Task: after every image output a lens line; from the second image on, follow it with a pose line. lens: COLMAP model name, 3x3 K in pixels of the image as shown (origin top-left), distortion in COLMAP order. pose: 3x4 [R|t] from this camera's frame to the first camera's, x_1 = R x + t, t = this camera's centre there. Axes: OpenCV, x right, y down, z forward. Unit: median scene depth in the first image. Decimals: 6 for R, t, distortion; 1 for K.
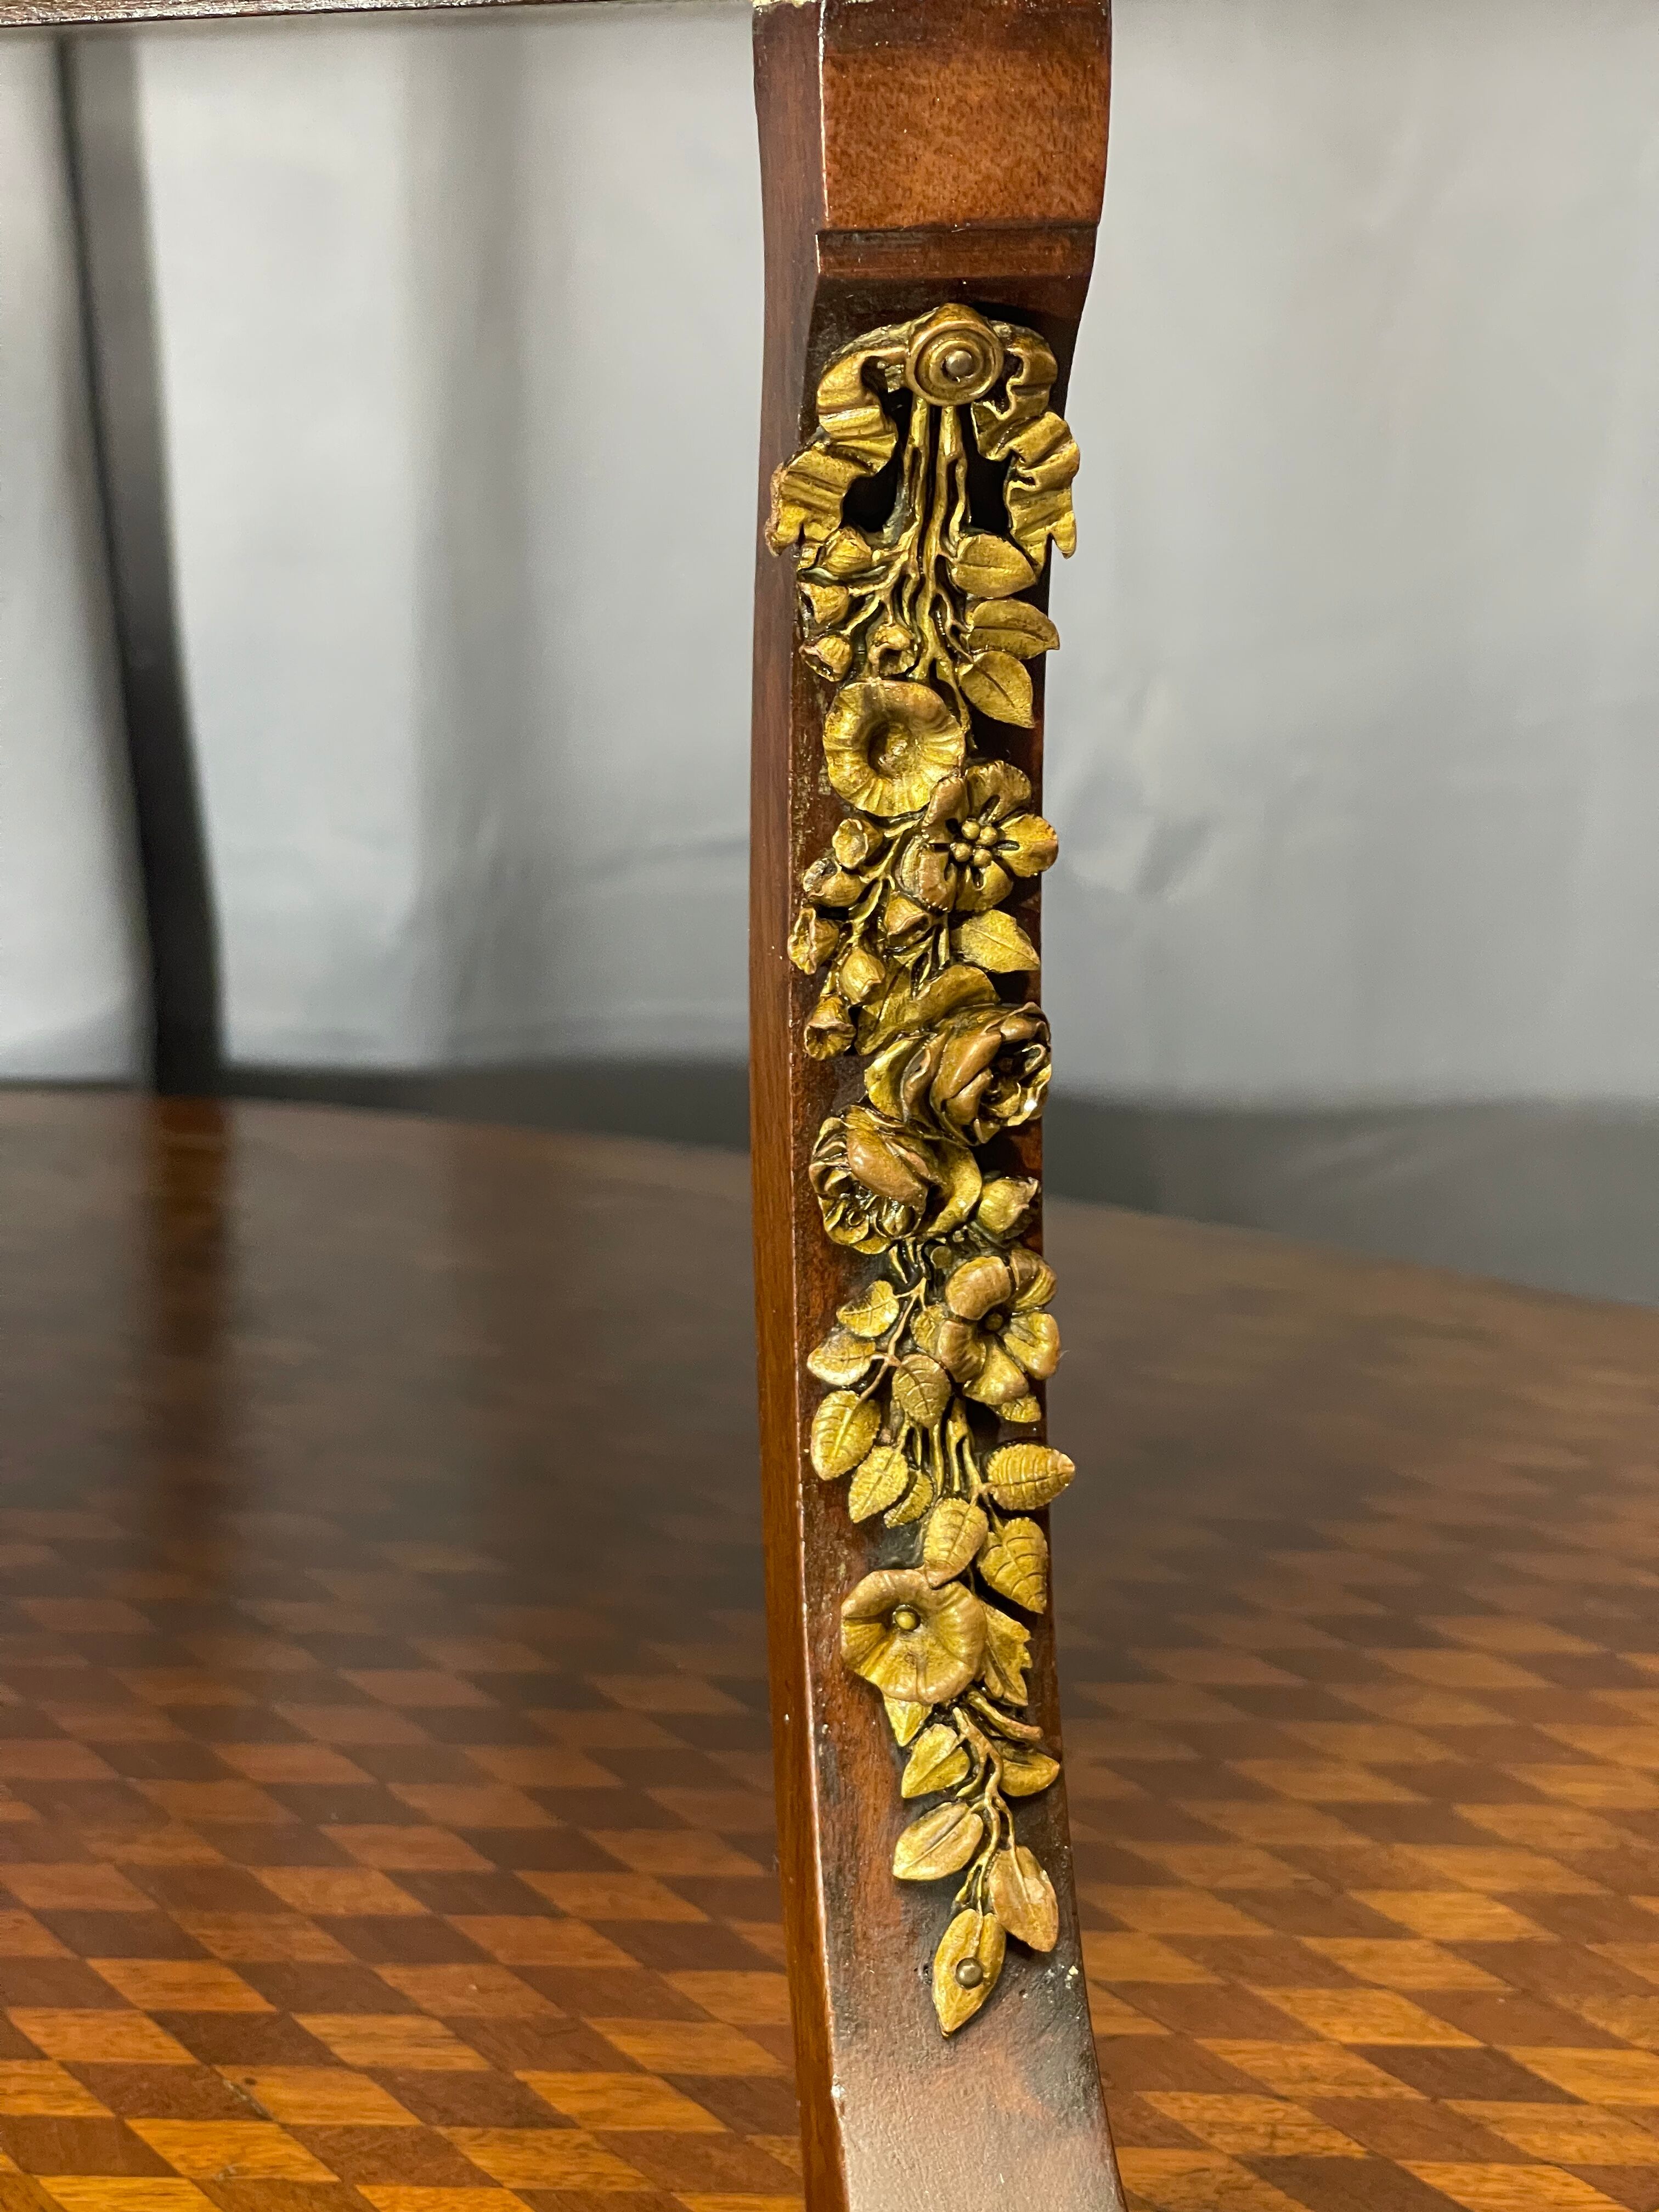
lens RADIAL K [[4257.4, 0, 839.2], [0, 4257.4, 1099.3], [0, 0, 1]] dist [0.066988, 0.000000]
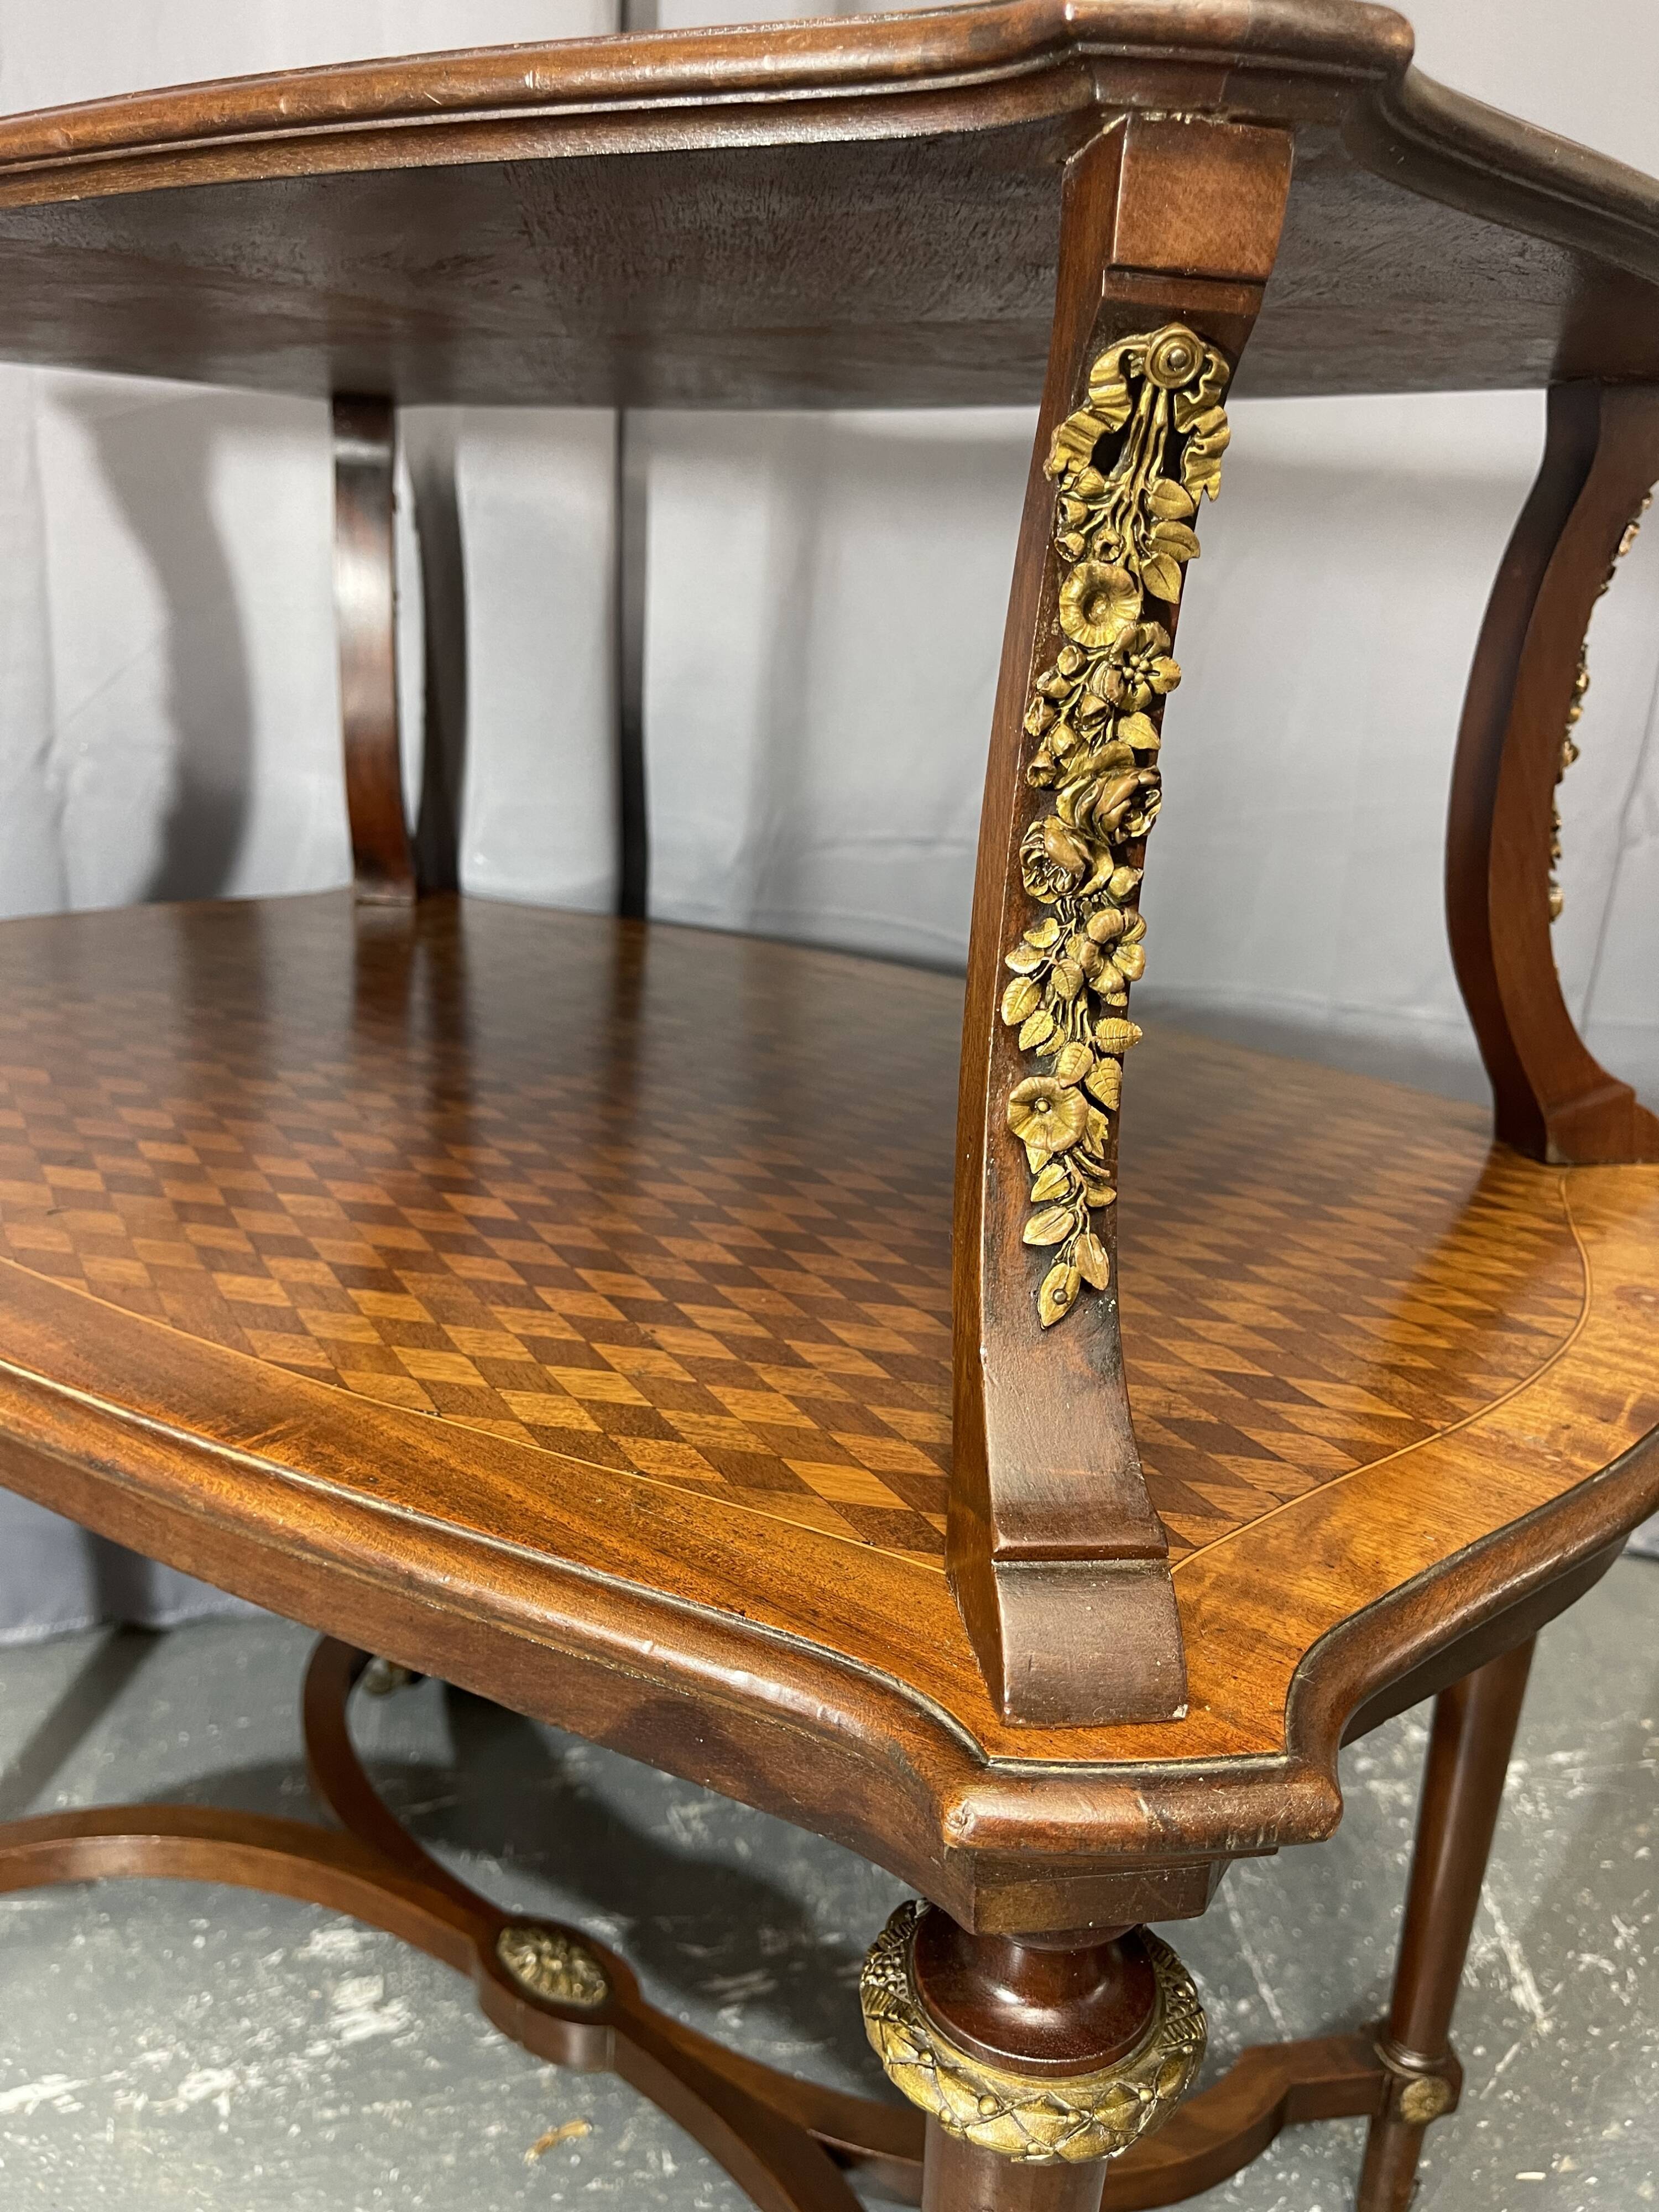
lens RADIAL K [[1790.0, 0, 817.4], [0, 1790.0, 1129.0], [0, 0, 1]] dist [0.013290, -0.027499]
pose [[0.994768, 0.096542, -0.033407, -0.054340], [-0.093659, 0.992454, 0.079141, 0.079833], [0.040795, -0.075598, 0.996304, 0.224381]]
